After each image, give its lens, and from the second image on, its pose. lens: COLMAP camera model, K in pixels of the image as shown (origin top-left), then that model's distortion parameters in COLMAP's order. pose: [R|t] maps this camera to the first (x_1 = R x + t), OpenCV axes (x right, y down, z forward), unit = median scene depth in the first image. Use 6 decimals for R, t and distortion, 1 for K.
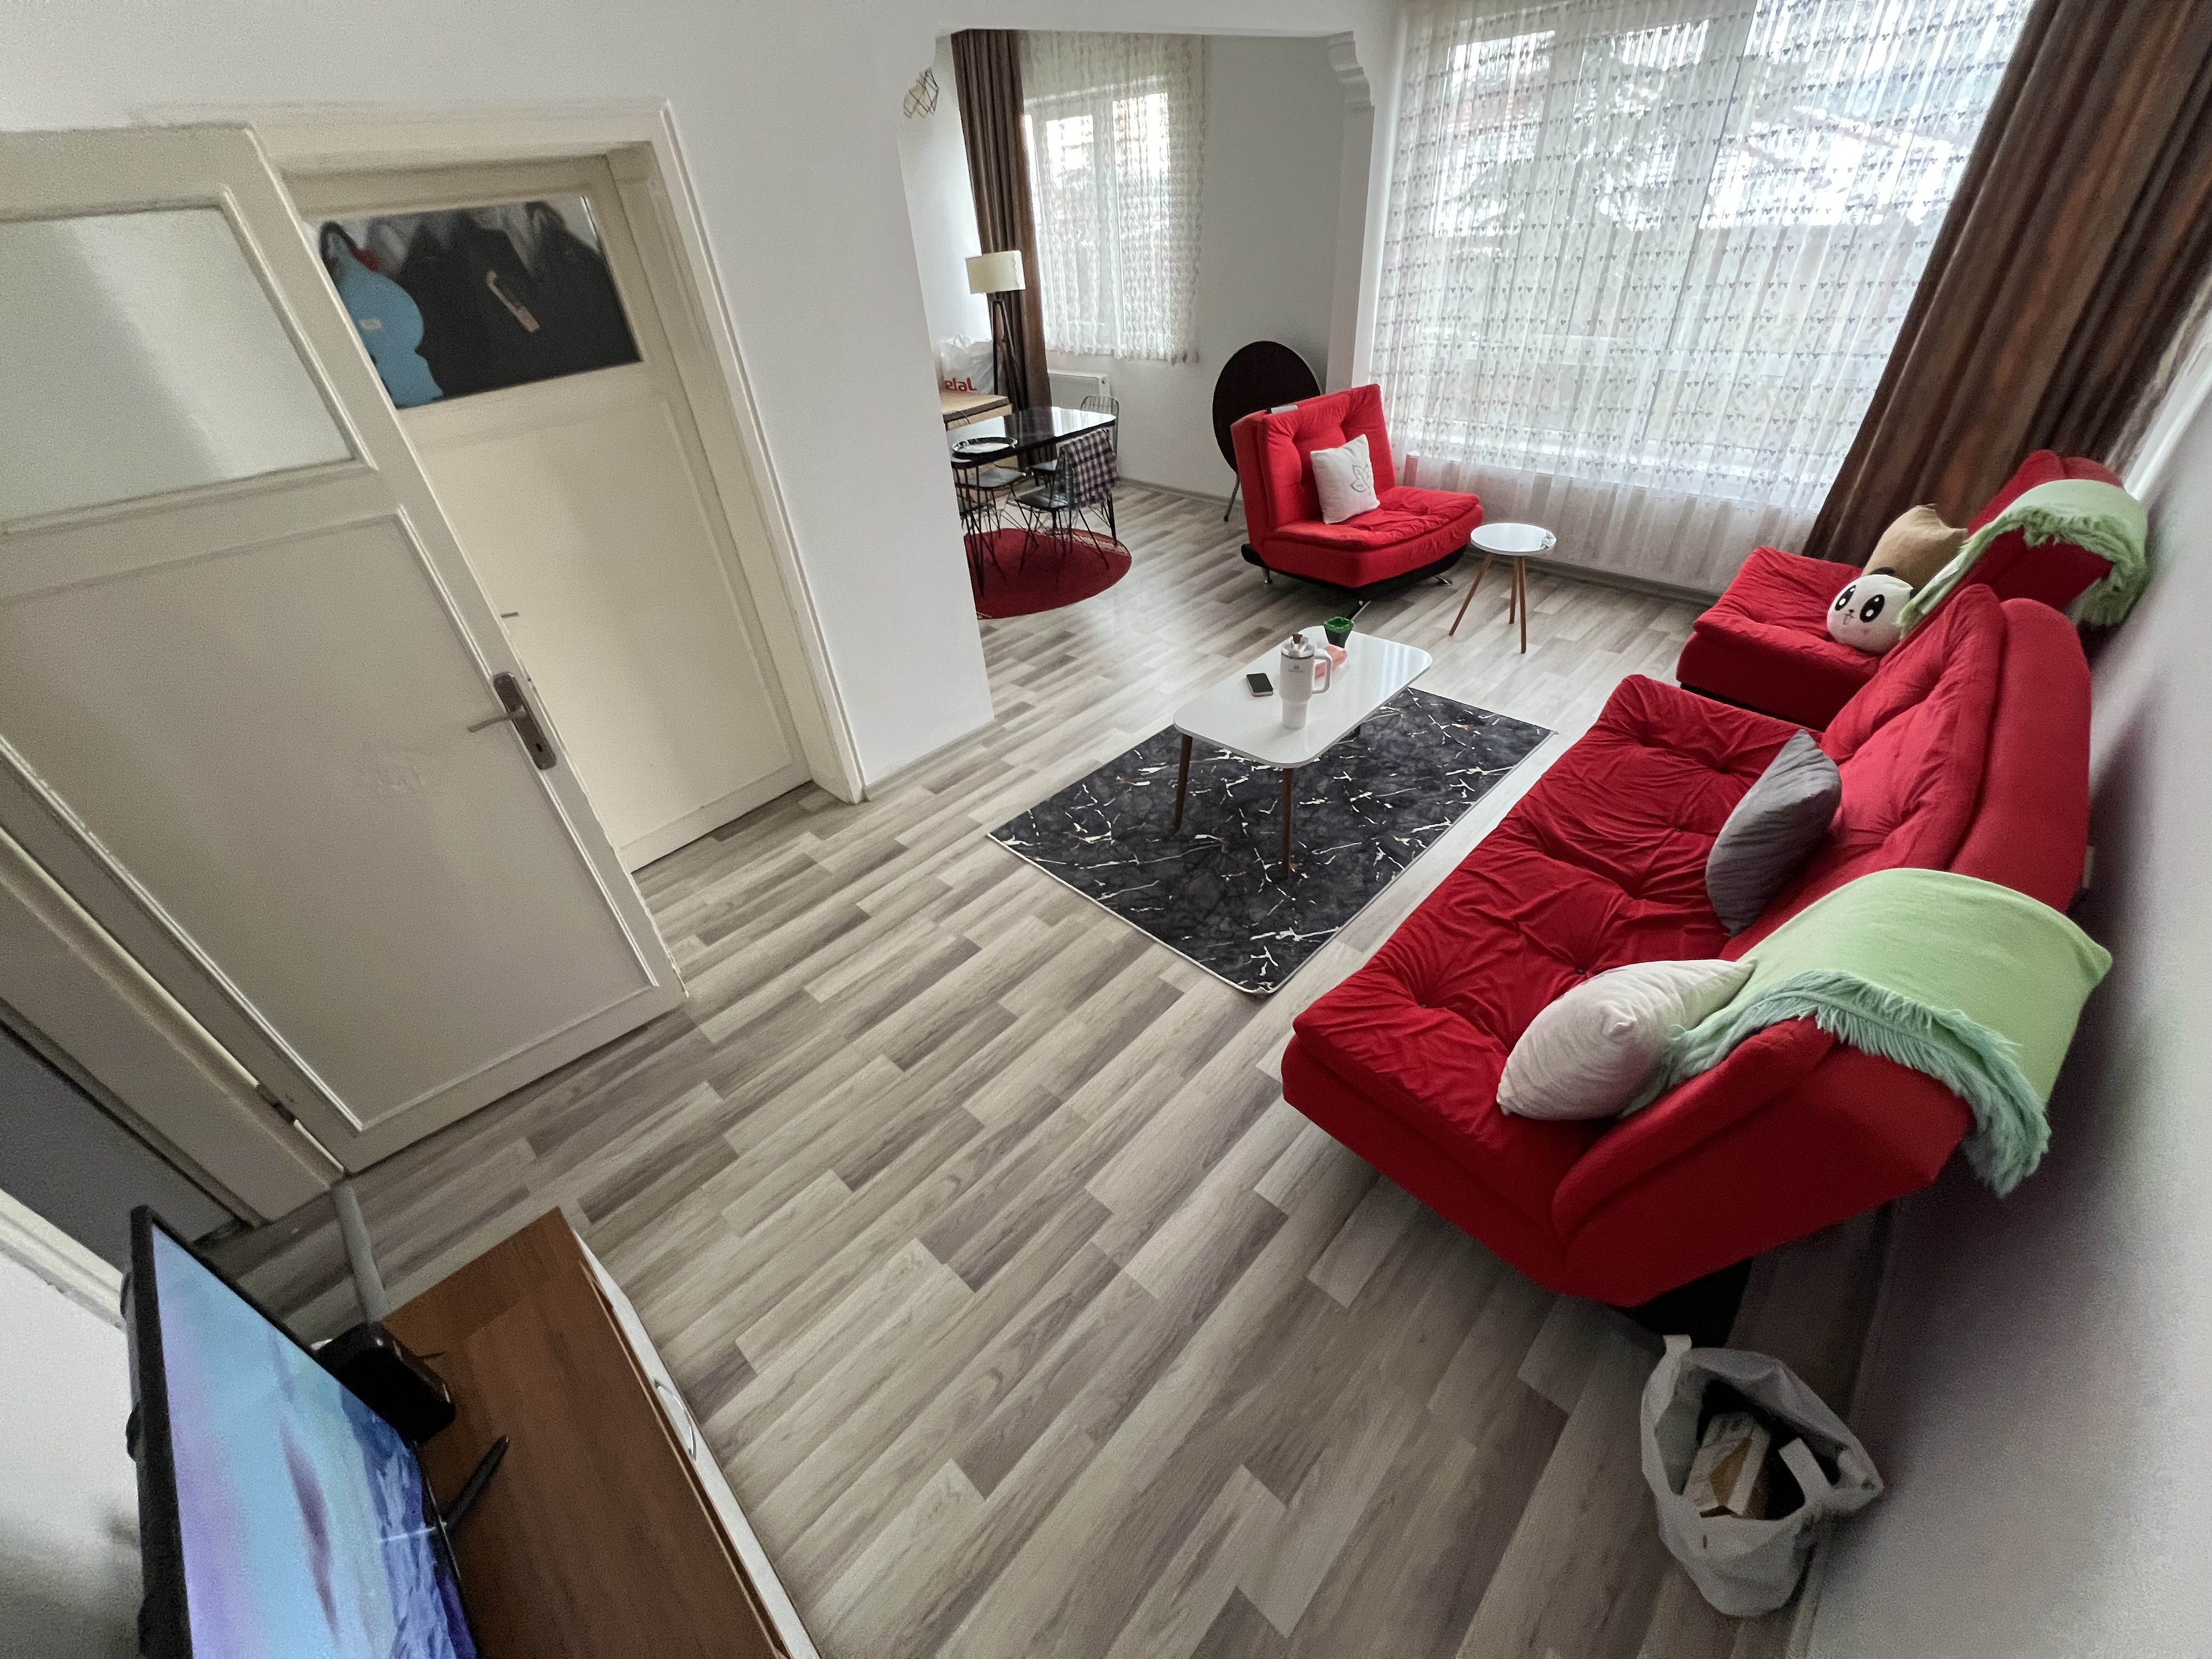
lens RADIAL K [[888.8, 0, 1103.6], [0, 888.8, 826.2], [0, 0, 1]] dist [-0.000778, -0.000064]
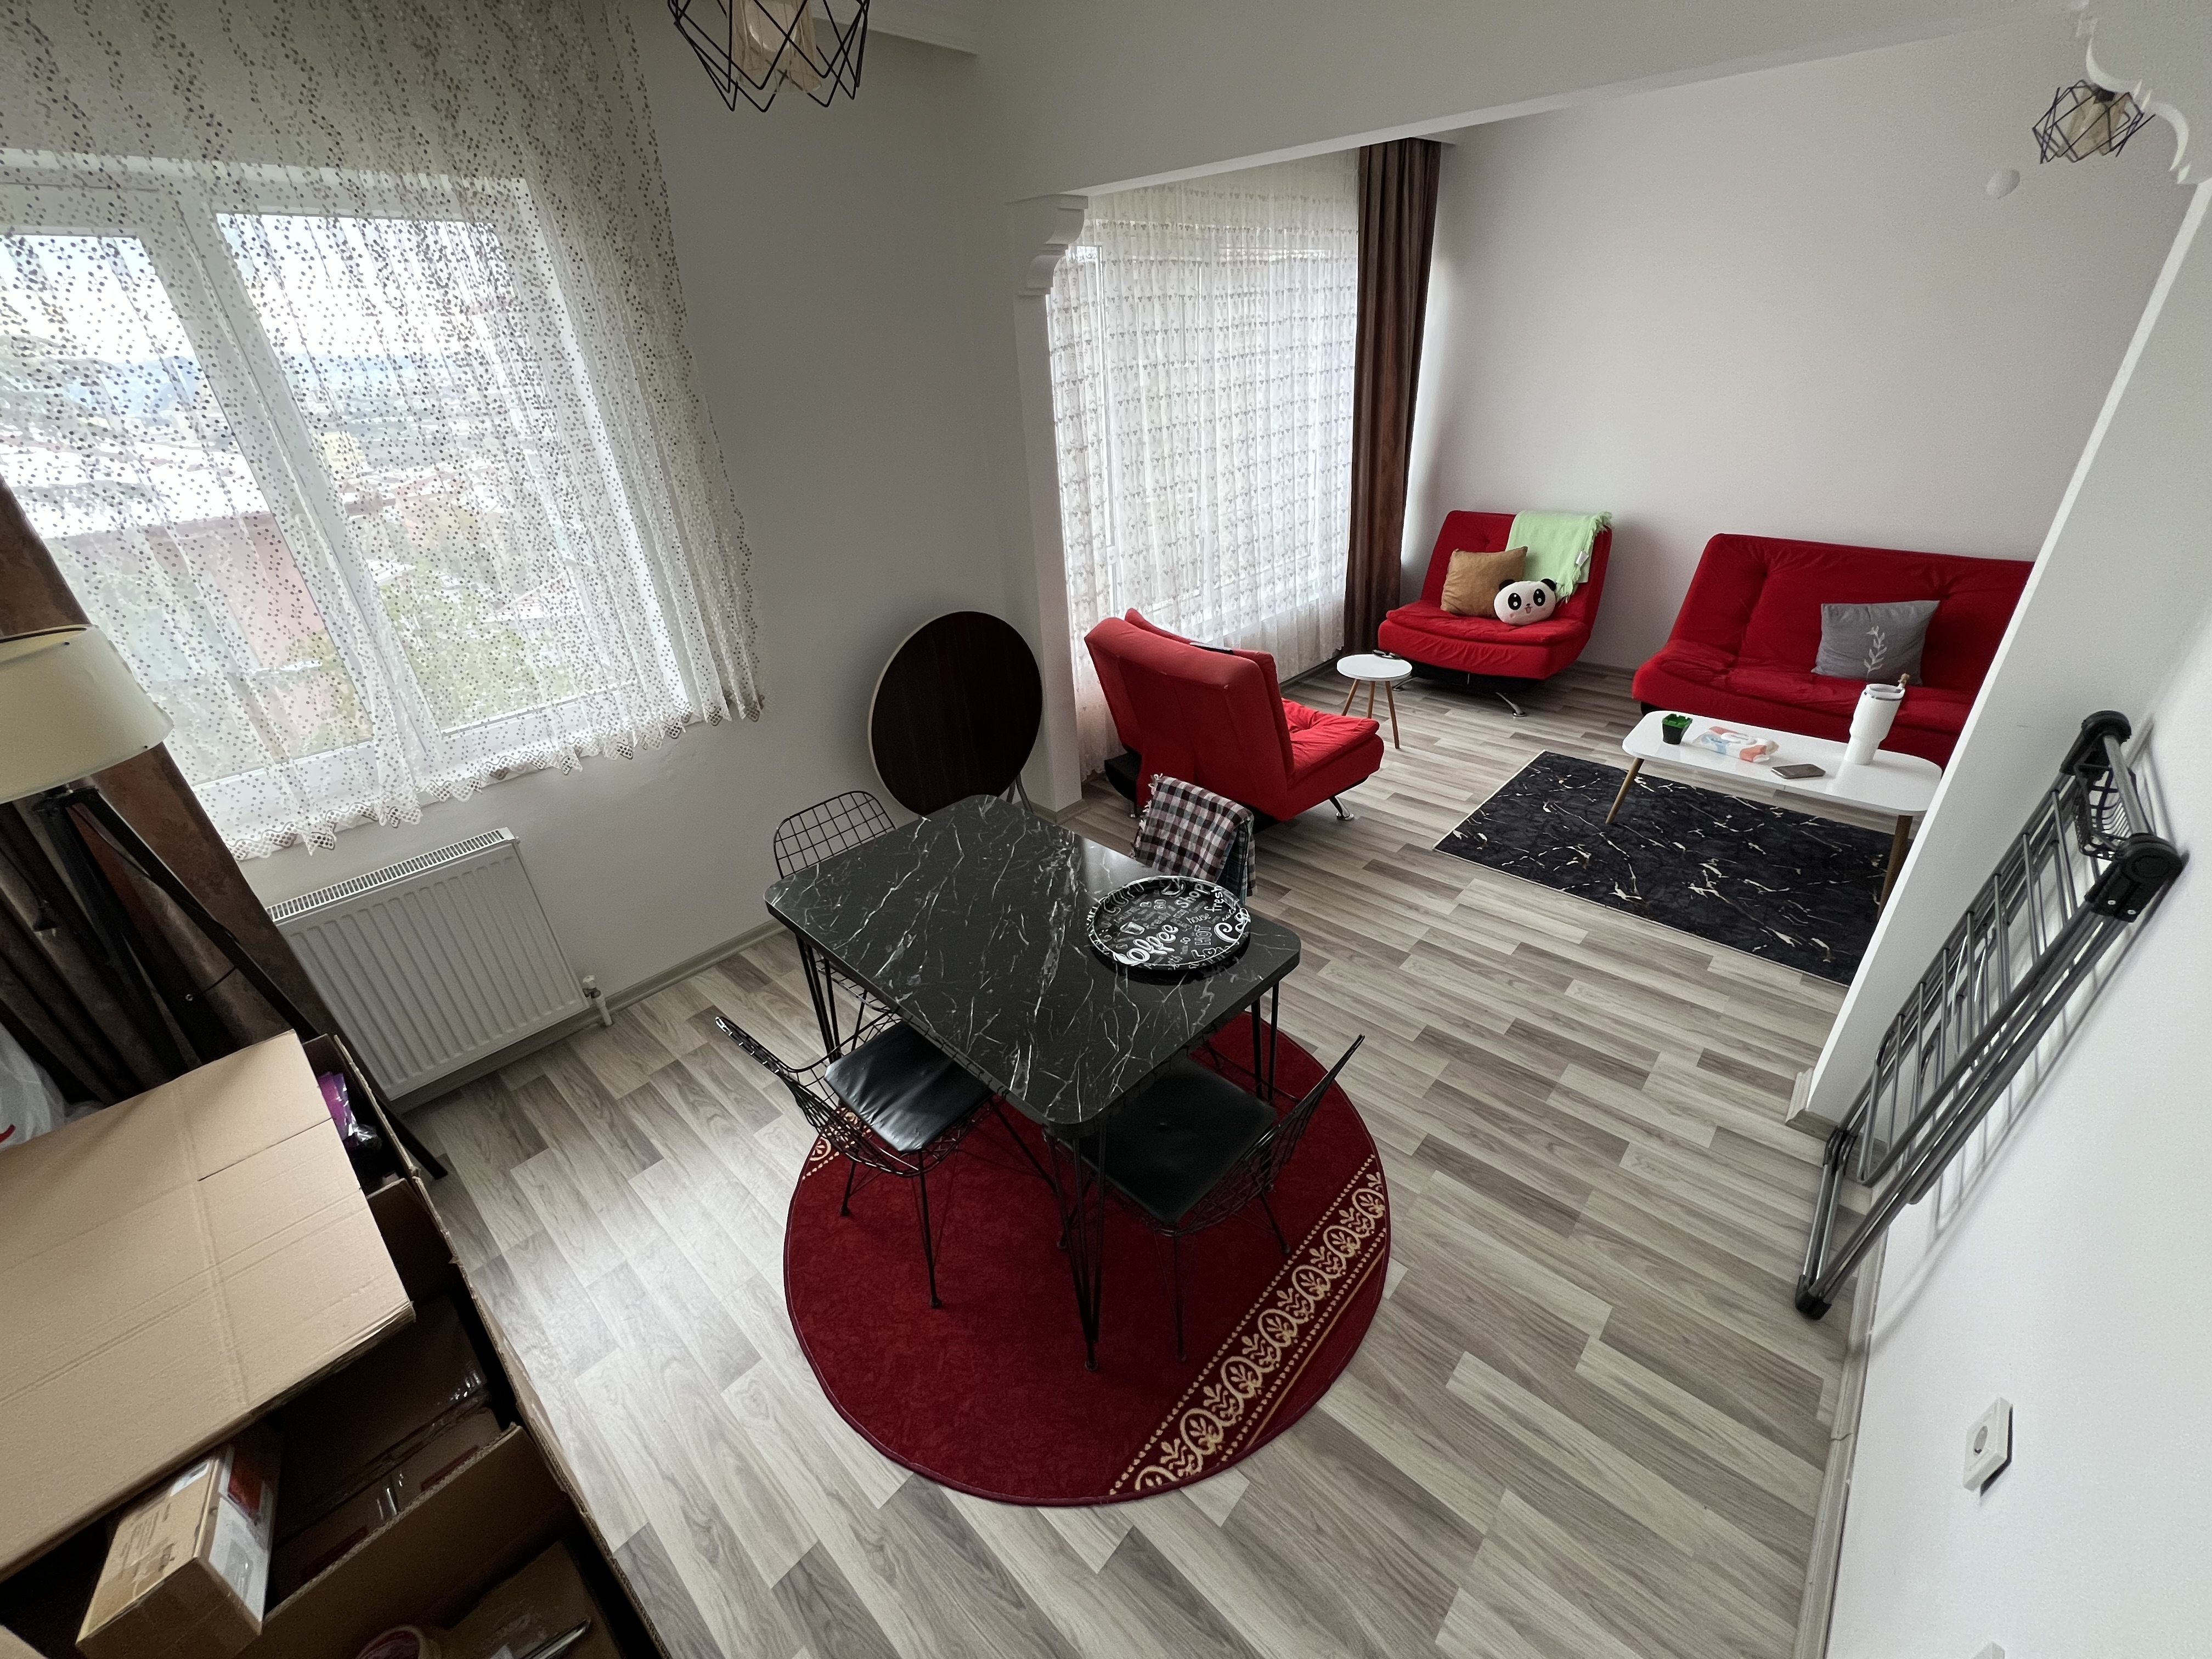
lens RADIAL K [[888.8, 0, 1103.6], [0, 888.8, 826.2], [0, 0, 1]] dist [-0.000778, -0.000064]
pose [[-0.023003, -0.409345, 0.912090, -0.801663], [0.632185, 0.700809, 0.330466, -1.002887], [-0.774476, 0.584212, 0.242661, 1.465870]]
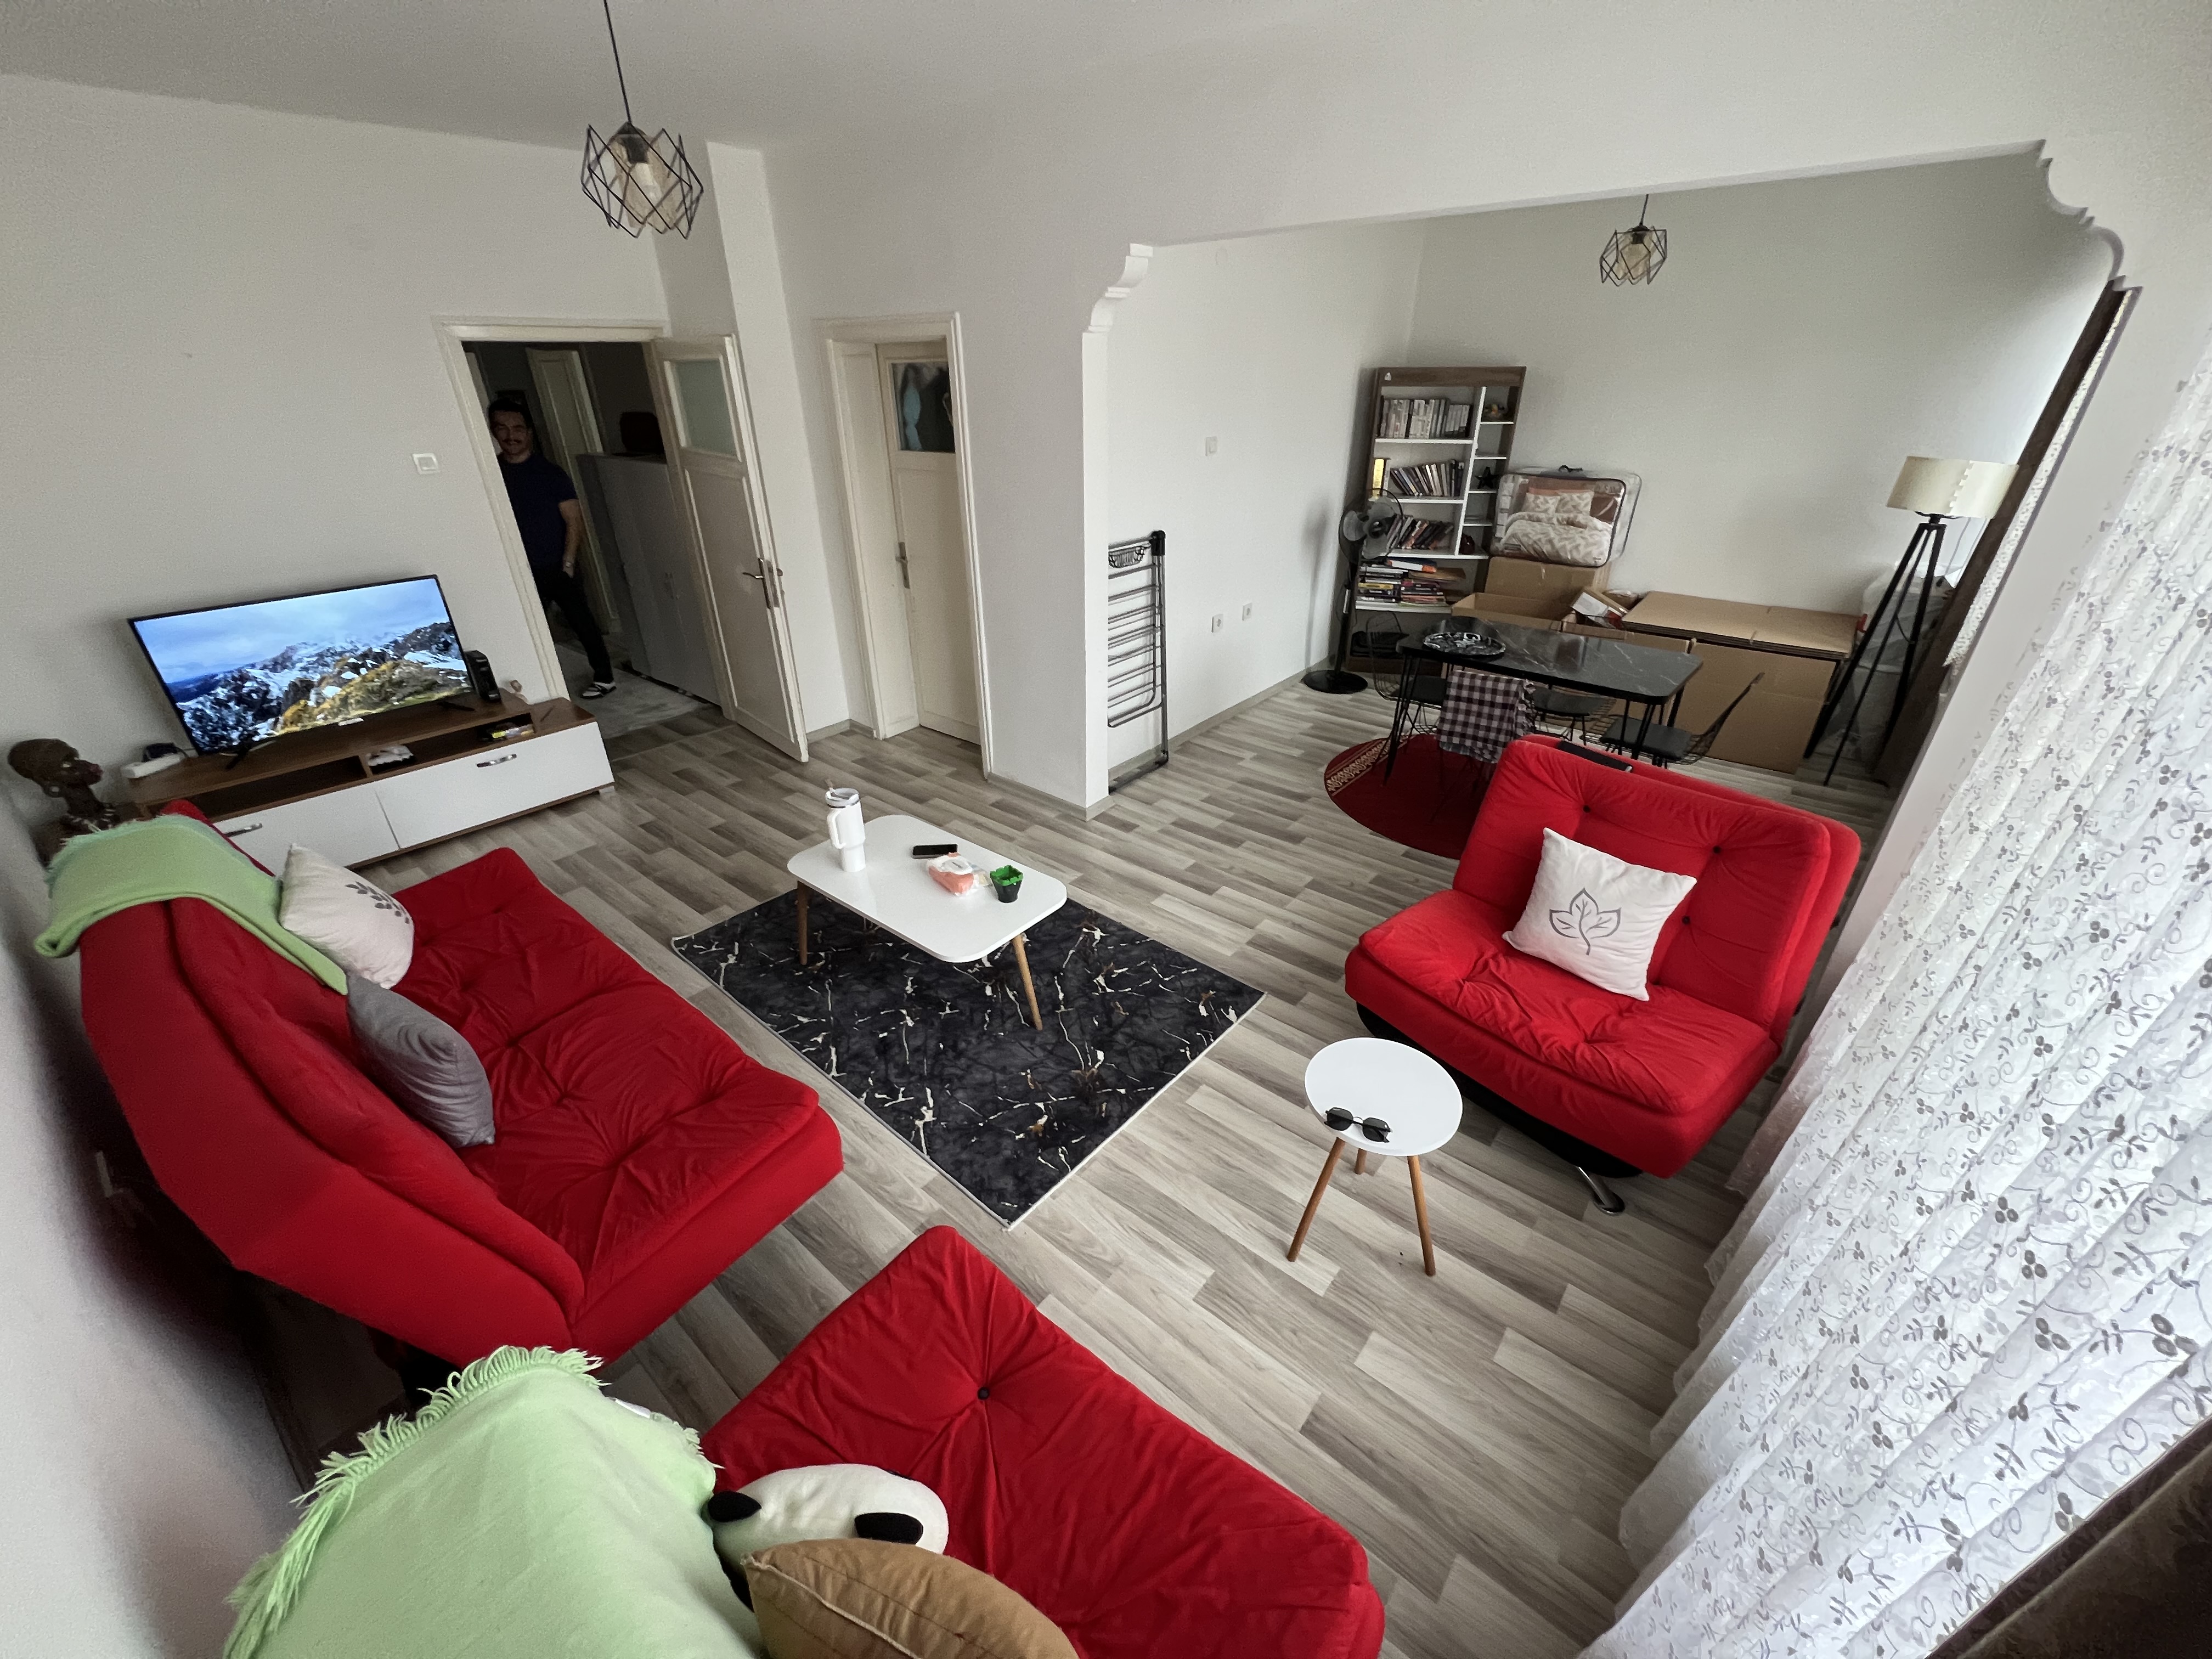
lens RADIAL K [[880.0, 0, 1106.7], [0, 880.0, 826.7], [0, 0, 1]] dist [-0.001419, 0.000470]
pose [[0.071127, 0.533058, -0.843084, 1.059587], [-0.586088, 0.706263, 0.397105, -0.719145], [0.807119, 0.465877, 0.362653, 0.811931]]
